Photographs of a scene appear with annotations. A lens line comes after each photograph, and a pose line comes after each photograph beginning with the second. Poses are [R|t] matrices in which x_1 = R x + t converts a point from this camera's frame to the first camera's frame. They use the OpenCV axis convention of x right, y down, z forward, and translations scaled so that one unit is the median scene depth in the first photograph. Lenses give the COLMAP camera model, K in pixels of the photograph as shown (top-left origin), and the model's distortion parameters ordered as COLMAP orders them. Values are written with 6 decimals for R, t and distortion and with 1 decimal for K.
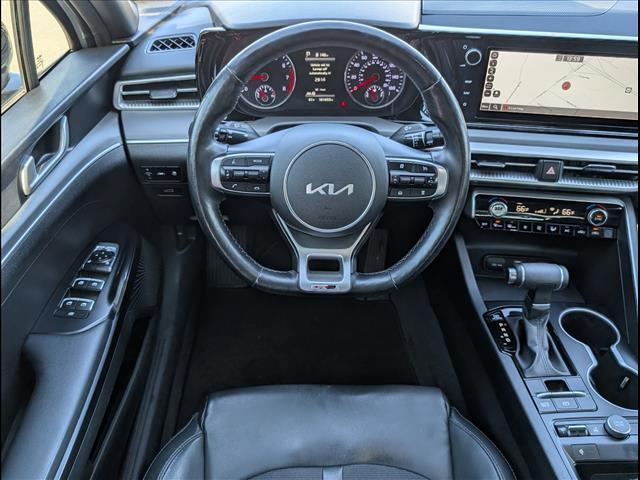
lens RADIAL K [[542.1, 0, 320.0], [0, 542.1, 240.0], [0, 0, 1]] dist [-0.007850, 0.000484]
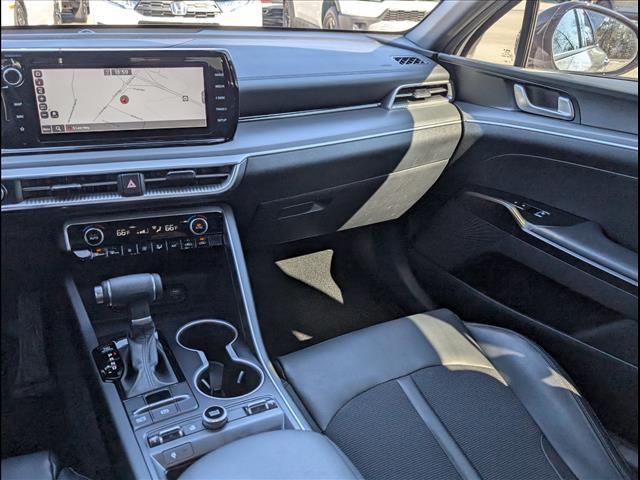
lens RADIAL K [[542.1, 0, 320.0], [0, 542.1, 240.0], [0, 0, 1]] dist [-0.007850, 0.000484]
pose [[0.892907, -0.167800, 0.417804, 0.304480], [0.247787, 0.957928, -0.144828, 0.190549], [-0.375924, 0.232844, 0.896919, 0.025971]]
